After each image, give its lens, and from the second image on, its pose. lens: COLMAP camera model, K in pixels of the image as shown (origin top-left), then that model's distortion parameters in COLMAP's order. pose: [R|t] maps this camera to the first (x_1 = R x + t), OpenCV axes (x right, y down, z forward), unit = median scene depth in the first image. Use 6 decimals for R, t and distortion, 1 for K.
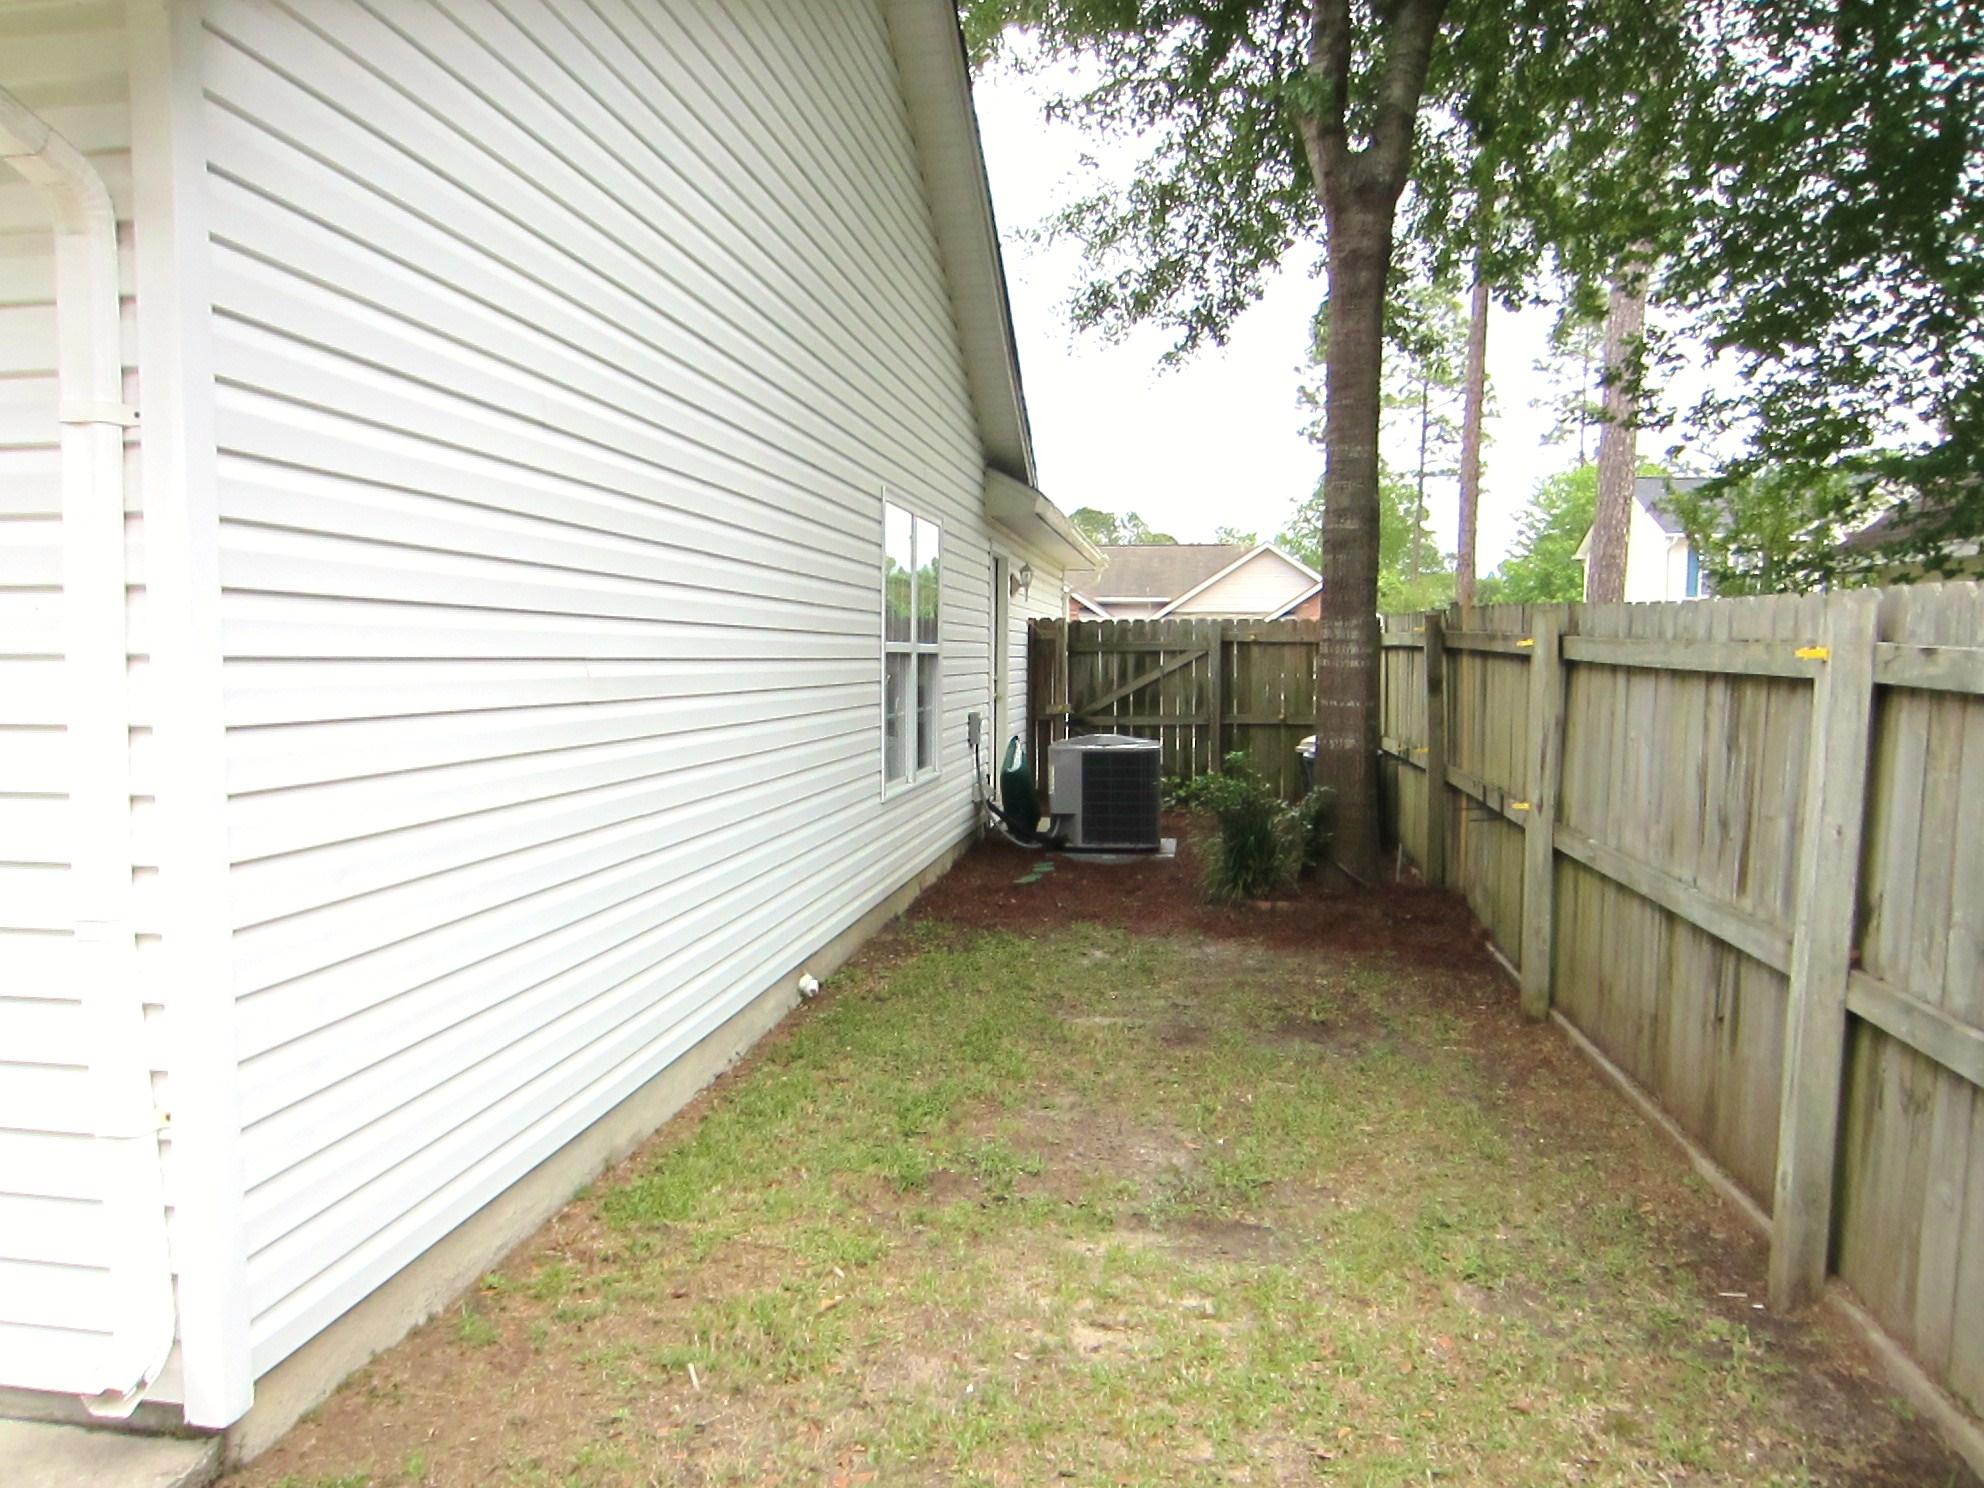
lens RADIAL K [[1411.7, 0, 1000.5], [0, 1411.7, 750.2], [0, 0, 1]] dist [-0.030056, 0.008986]
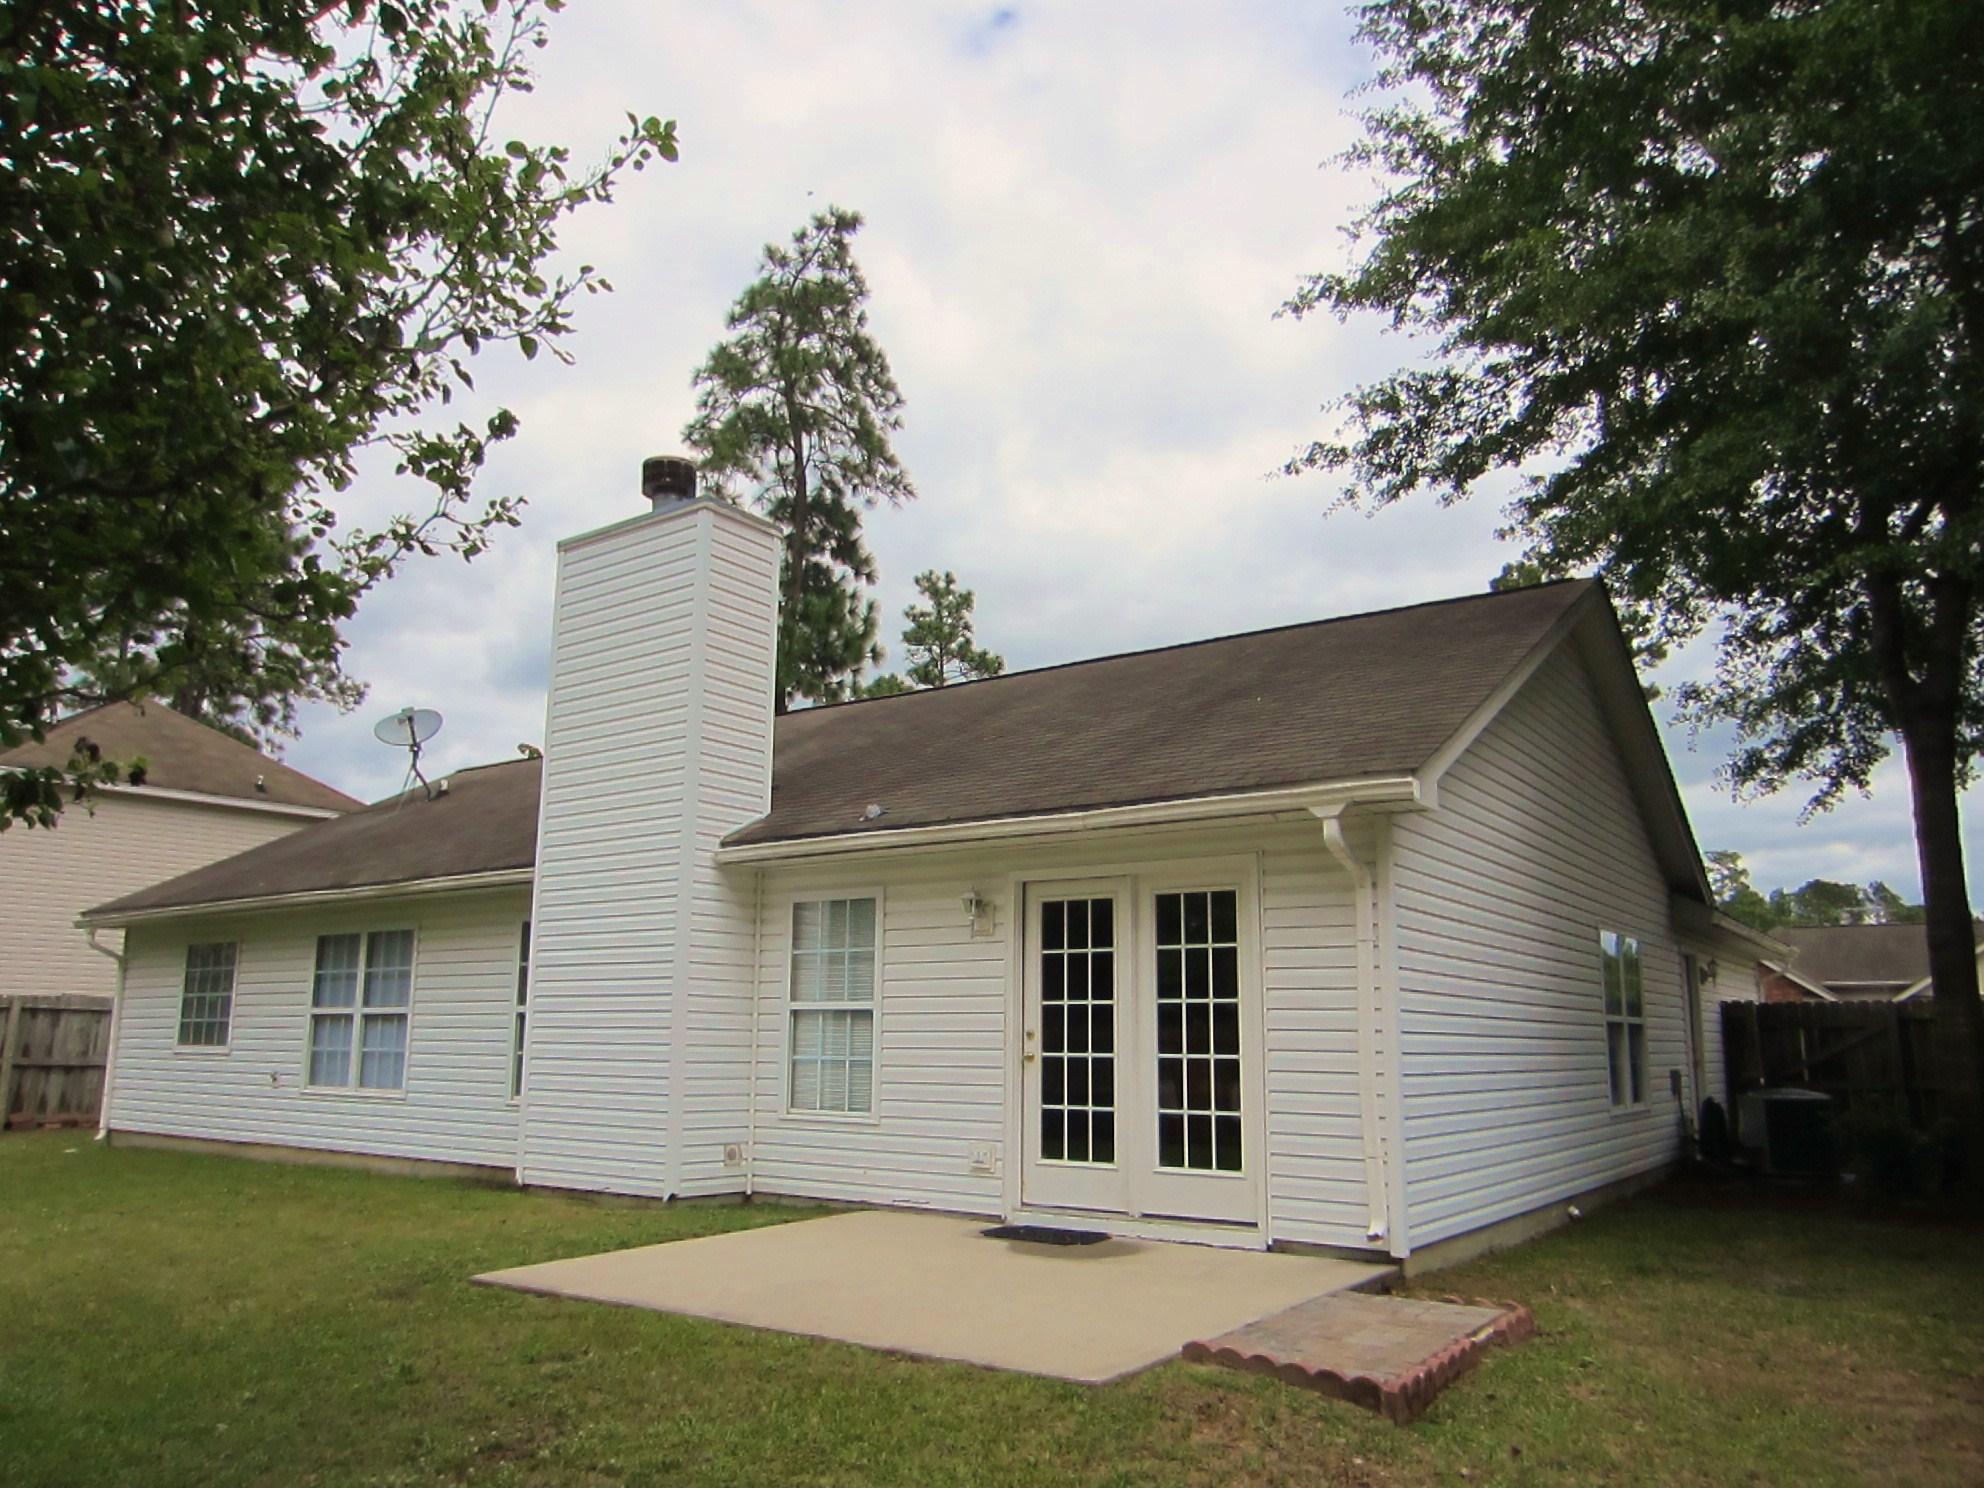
lens RADIAL K [[1411.7, 0, 996.9], [0, 1411.7, 740.6], [0, 0, 1]] dist [-0.030056, 0.008986]
pose [[0.890193, -0.086454, -0.447306, 0.028659], [-0.040993, 0.962647, -0.267639, 0.053166], [0.453736, 0.256587, 0.853397, -0.513733]]
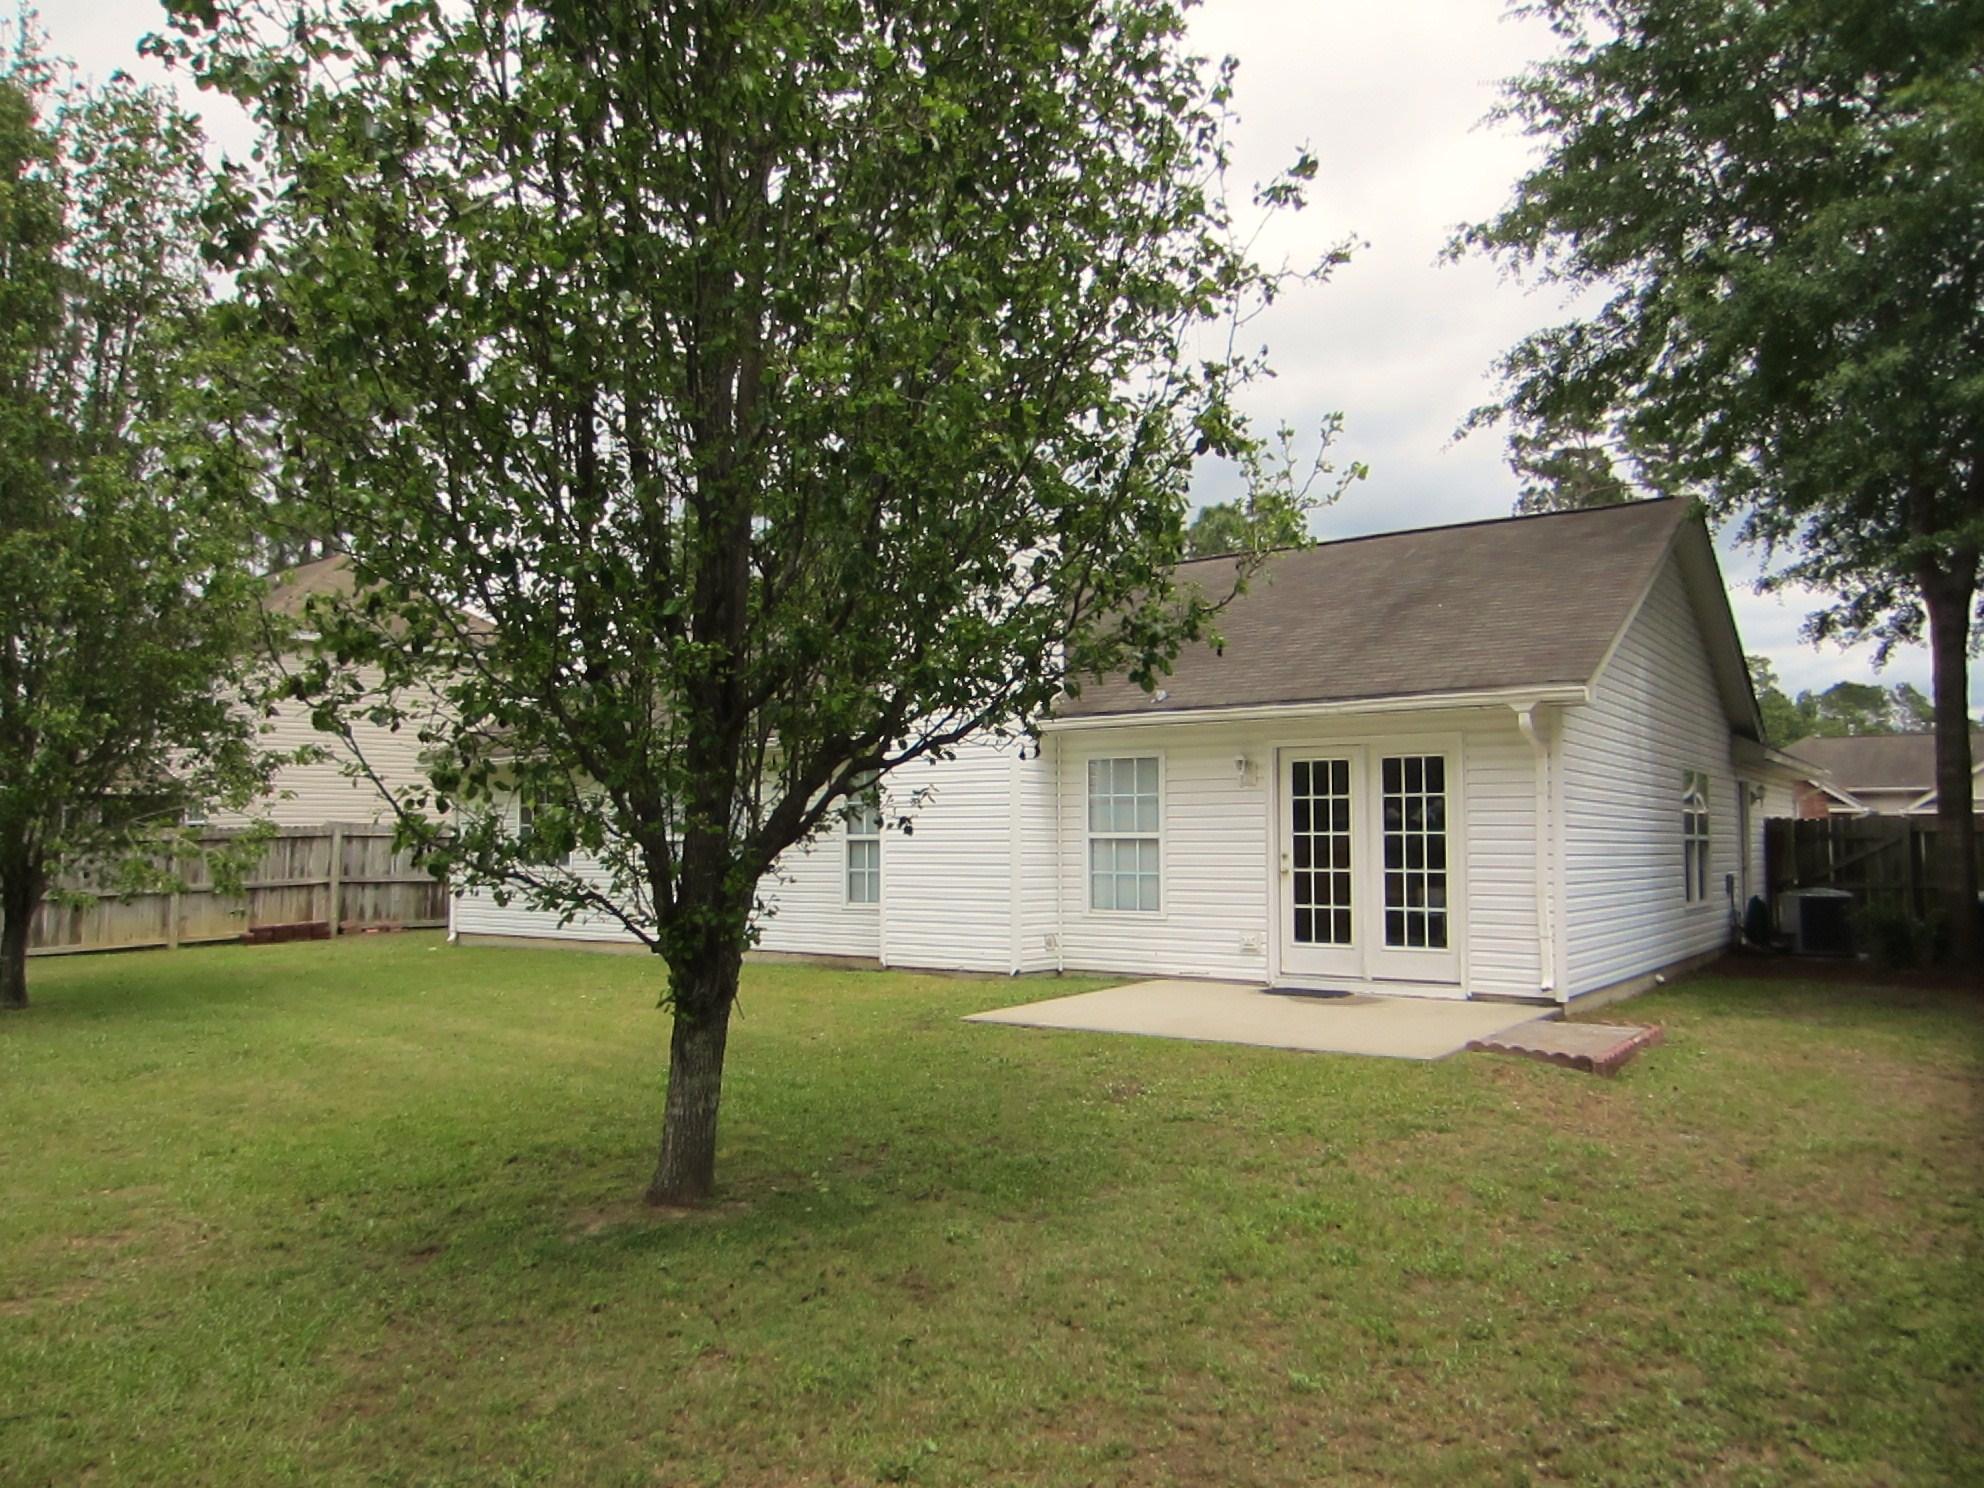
lens RADIAL K [[1411.7, 0, 996.0], [0, 1411.7, 739.2], [0, 0, 1]] dist [-0.030056, 0.008986]
pose [[0.881993, -0.034011, -0.470033, 0.000584], [-0.033090, 0.990461, -0.133762, 0.064904], [0.470099, 0.133531, 0.872454, -0.894940]]
